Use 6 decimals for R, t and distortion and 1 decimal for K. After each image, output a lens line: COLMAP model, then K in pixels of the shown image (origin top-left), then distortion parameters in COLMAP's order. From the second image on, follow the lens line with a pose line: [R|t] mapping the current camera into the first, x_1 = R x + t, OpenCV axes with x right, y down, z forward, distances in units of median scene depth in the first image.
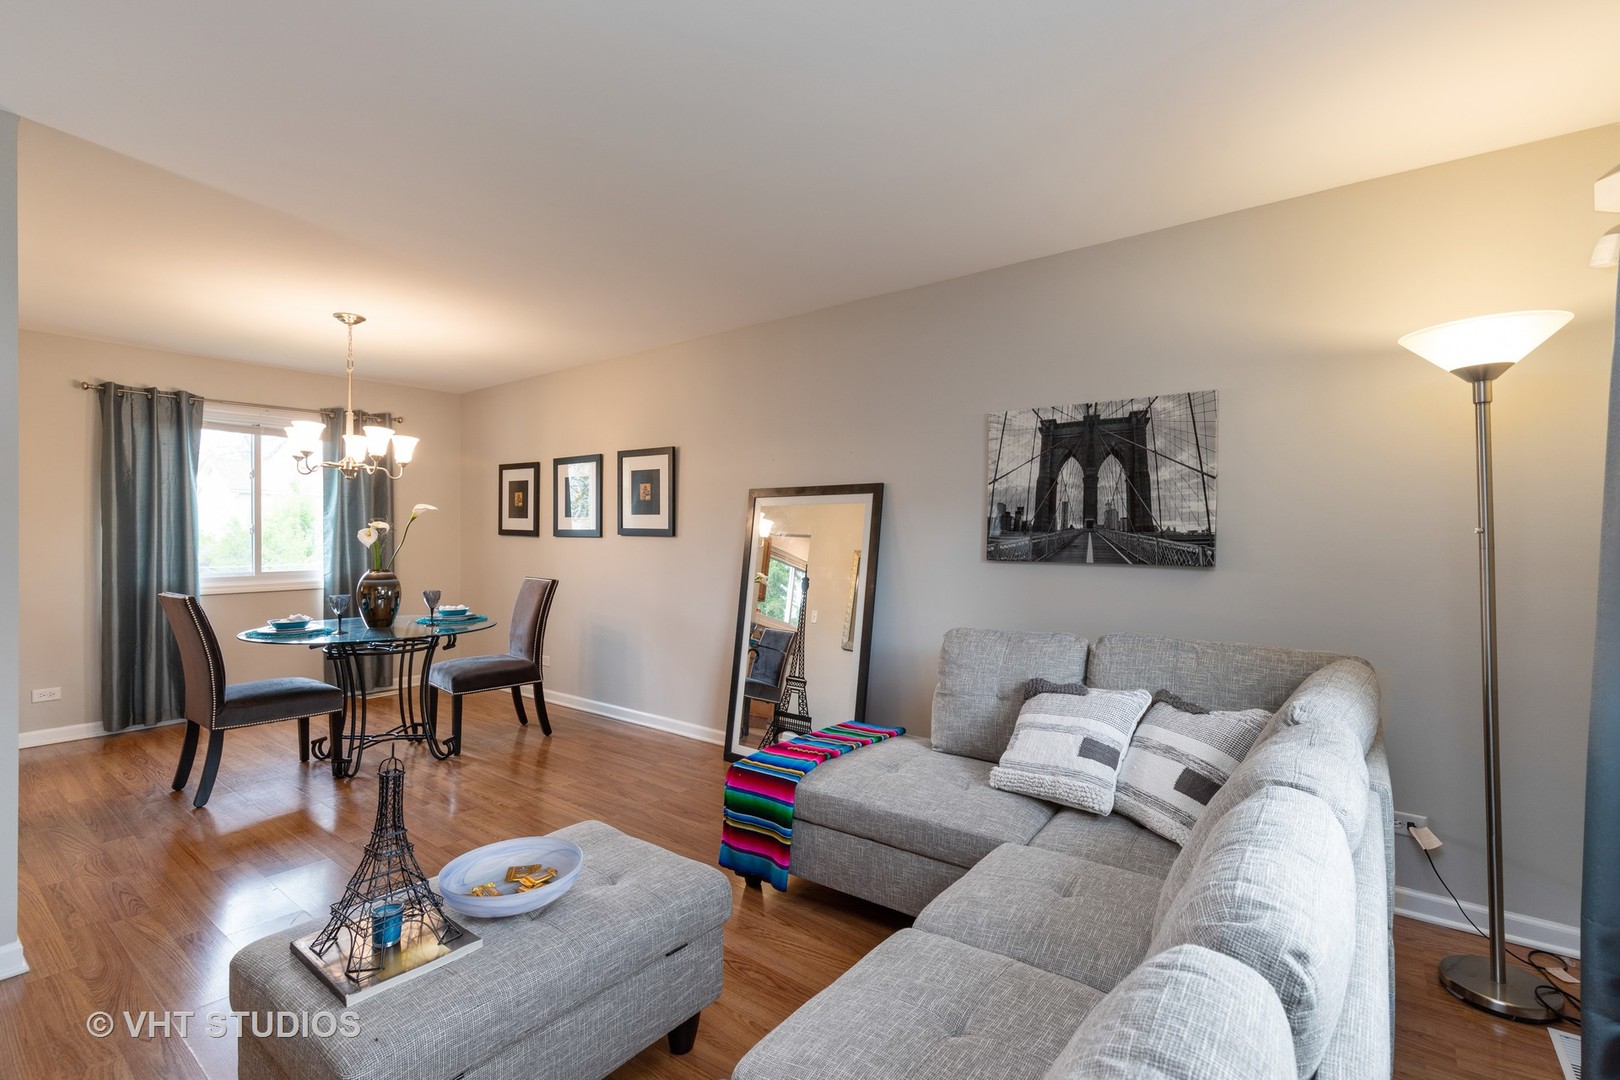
lens RADIAL K [[742.4, 0, 834.2], [0, 742.4, 539.2], [0, 0, 1]] dist [0.006484, -0.000488]
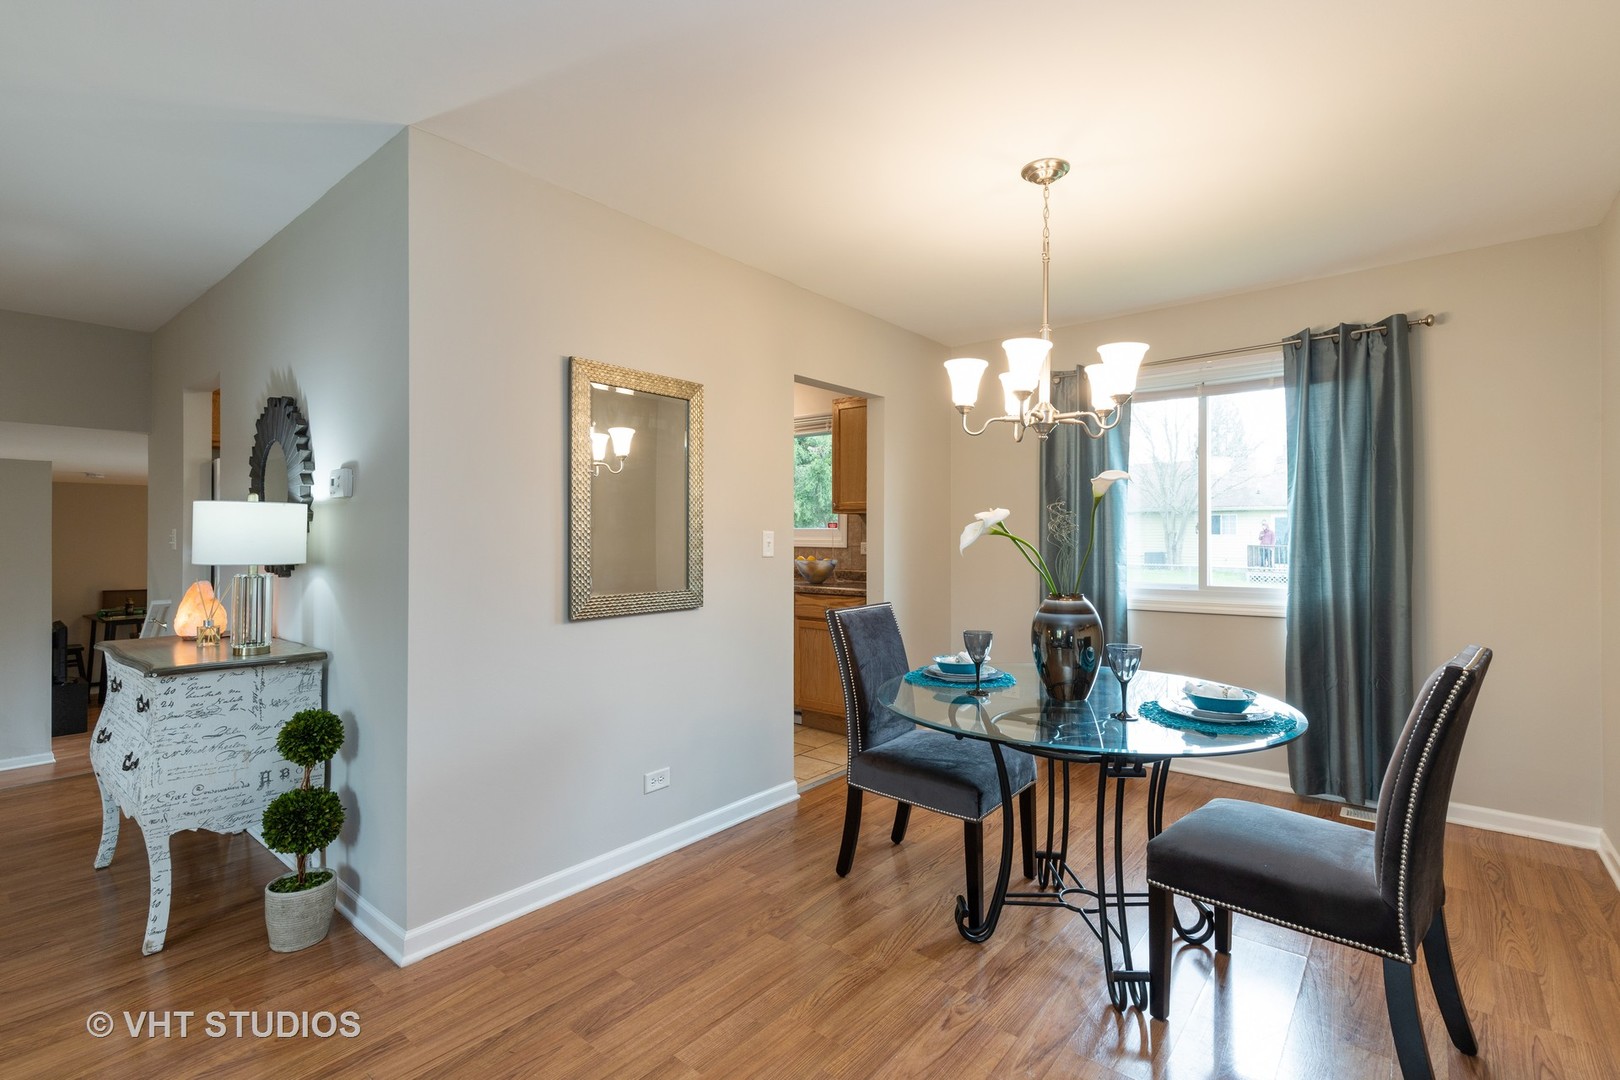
lens RADIAL K [[742.4, 0, 806.7], [0, 742.4, 530.6], [0, 0, 1]] dist [0.006484, -0.000488]
pose [[-0.041572, -0.000988, -0.999135, -0.074917], [0.008304, 0.999965, -0.001334, -0.018807], [0.999101, -0.008352, -0.041562, 1.145813]]
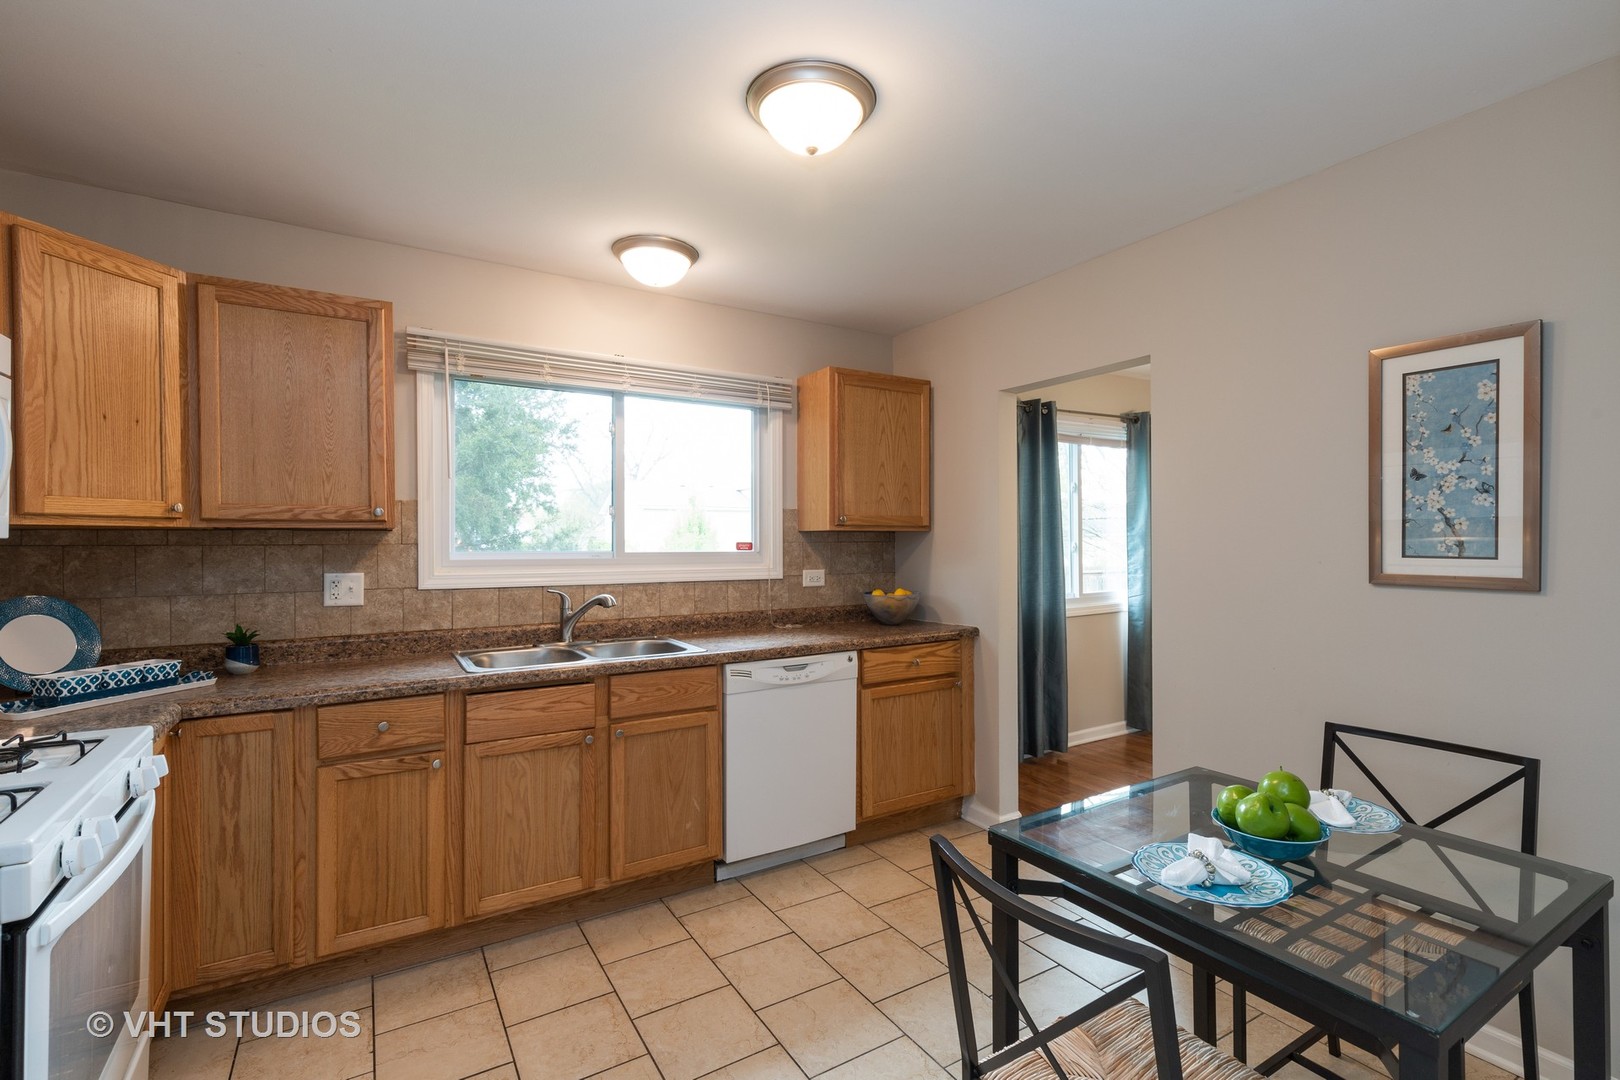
lens RADIAL K [[742.4, 0, 806.7], [0, 742.4, 552.5], [0, 0, 1]] dist [0.006484, -0.000488]
pose [[0.936098, -0.005463, -0.351696, -1.355620], [0.009986, 0.999889, 0.011050, -0.035017], [0.351597, -0.013856, 0.936049, 0.063719]]
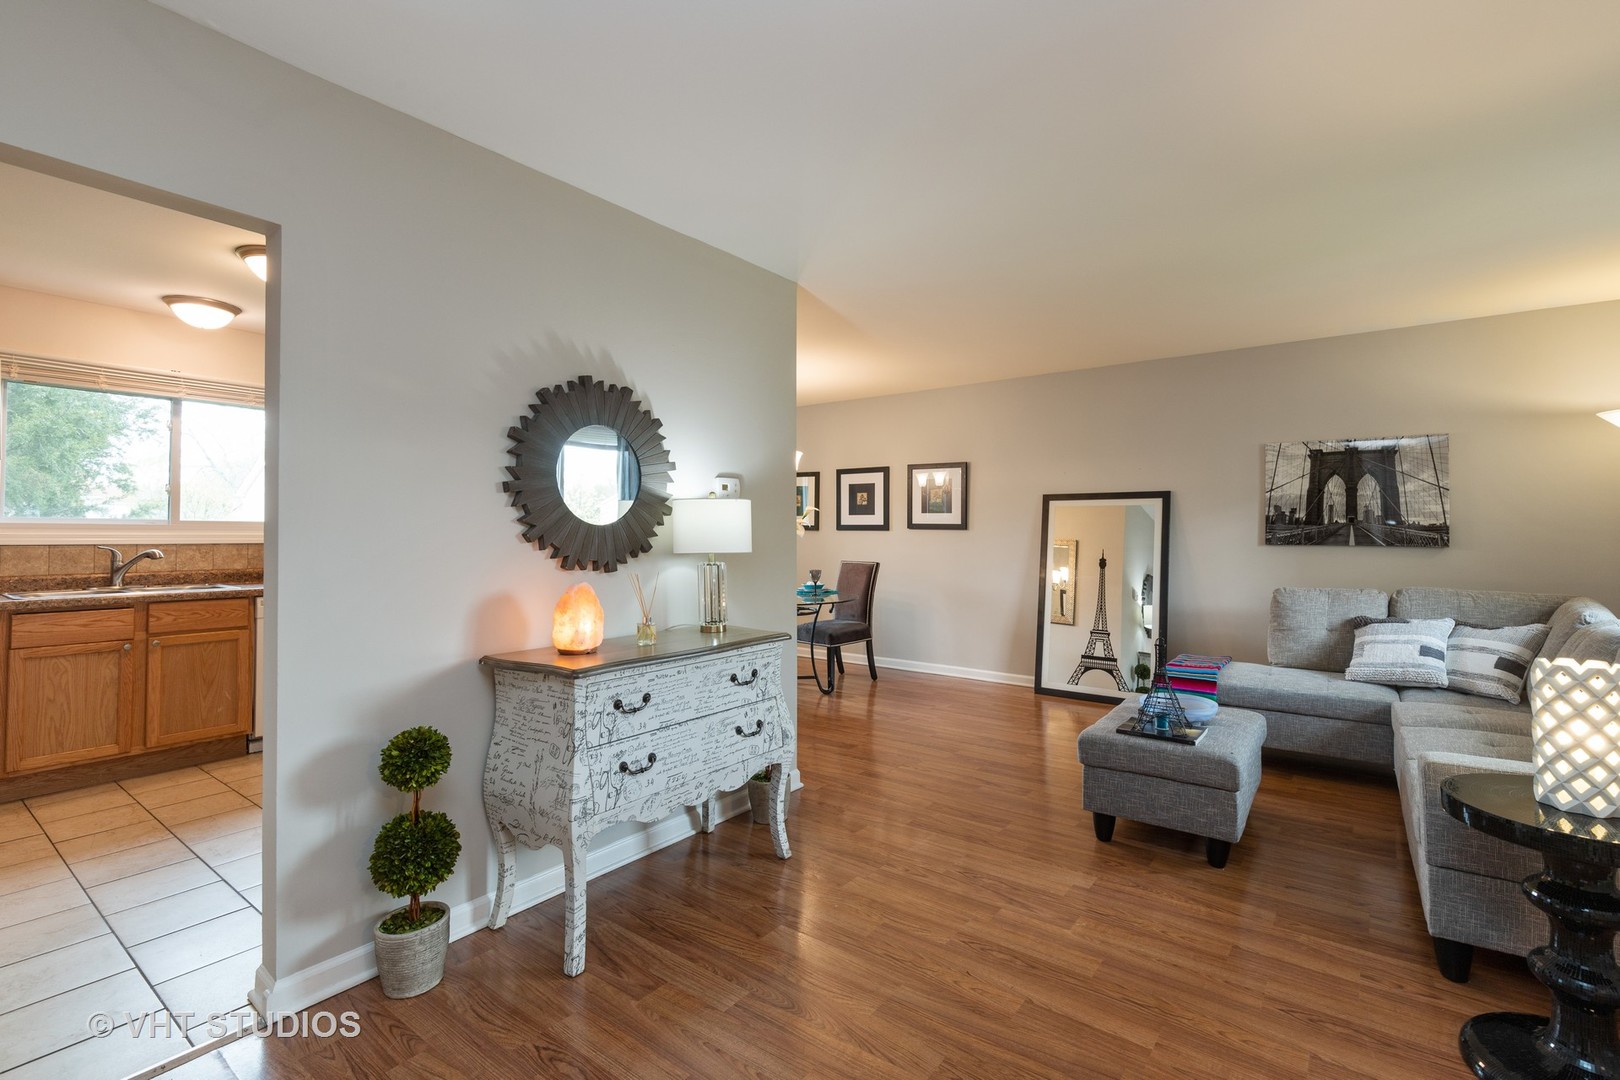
lens RADIAL K [[742.4, 0, 823.8], [0, 742.4, 527.0], [0, 0, 1]] dist [0.006484, -0.000488]
pose [[0.999589, -0.003260, 0.028481, -0.782759], [0.003521, 0.999952, -0.009103, 0.004565], [-0.028450, 0.009199, 0.999553, -0.487149]]
